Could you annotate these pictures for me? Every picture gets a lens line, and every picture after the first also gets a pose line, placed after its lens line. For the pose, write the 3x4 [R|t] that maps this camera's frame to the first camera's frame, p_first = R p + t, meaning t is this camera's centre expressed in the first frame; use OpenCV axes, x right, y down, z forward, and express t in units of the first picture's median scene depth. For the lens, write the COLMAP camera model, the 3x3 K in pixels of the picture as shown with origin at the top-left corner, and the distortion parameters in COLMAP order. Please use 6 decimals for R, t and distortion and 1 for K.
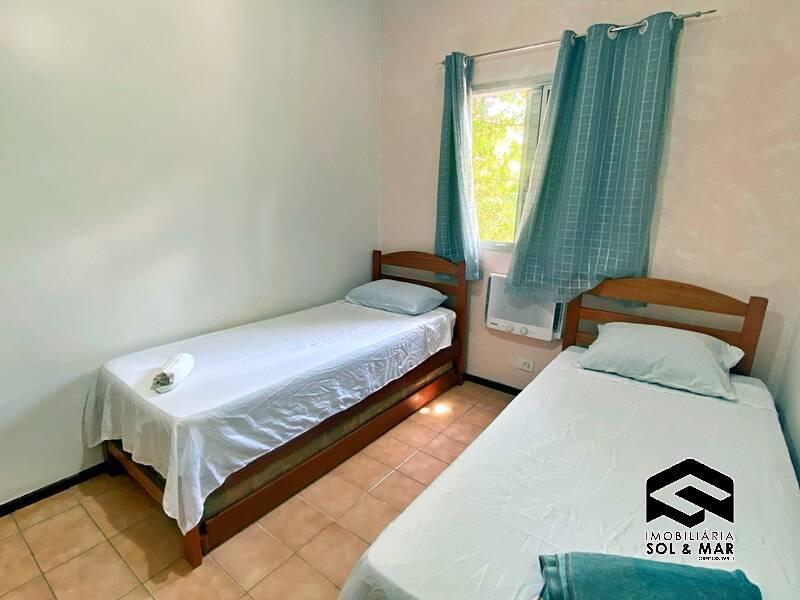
lens RADIAL K [[408.6, 0, 400.0], [0, 408.6, 300.0], [0, 0, 1]] dist [0.055853, -0.051478]
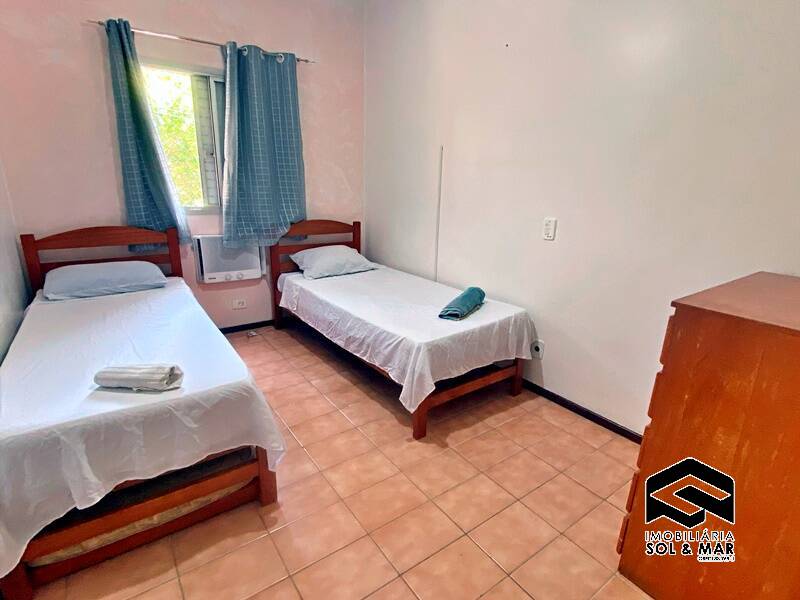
lens RADIAL K [[408.6, 0, 400.0], [0, 408.6, 300.0], [0, 0, 1]] dist [0.055853, -0.051478]
pose [[0.288822, -0.285098, 0.913948, -0.838884], [0.212644, 0.949890, 0.229111, -0.045720], [-0.933469, 0.128173, 0.334973, 0.145572]]
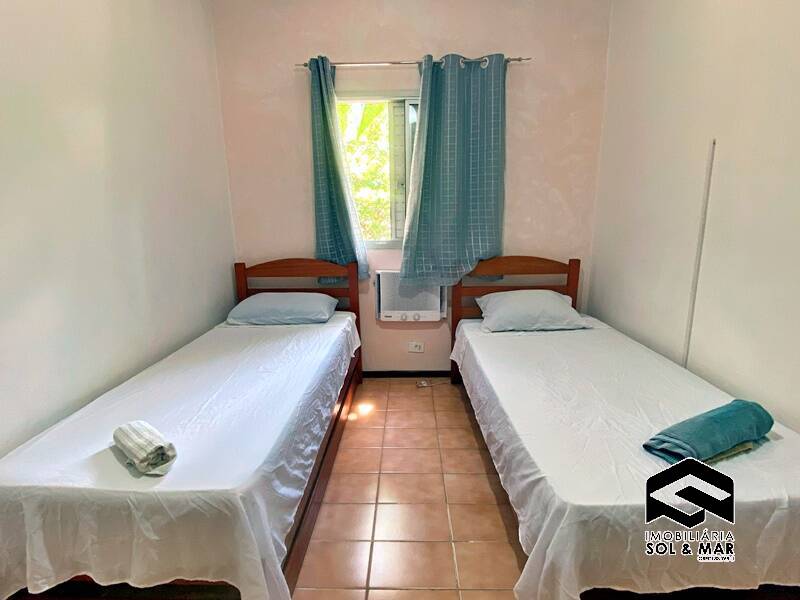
lens RADIAL K [[408.6, 0, 400.0], [0, 408.6, 300.0], [0, 0, 1]] dist [0.055853, -0.051478]
pose [[0.809080, -0.160498, 0.565358, -0.410142], [0.174294, 0.984237, 0.029981, -0.013273], [-0.561258, 0.074282, 0.824300, 0.116999]]
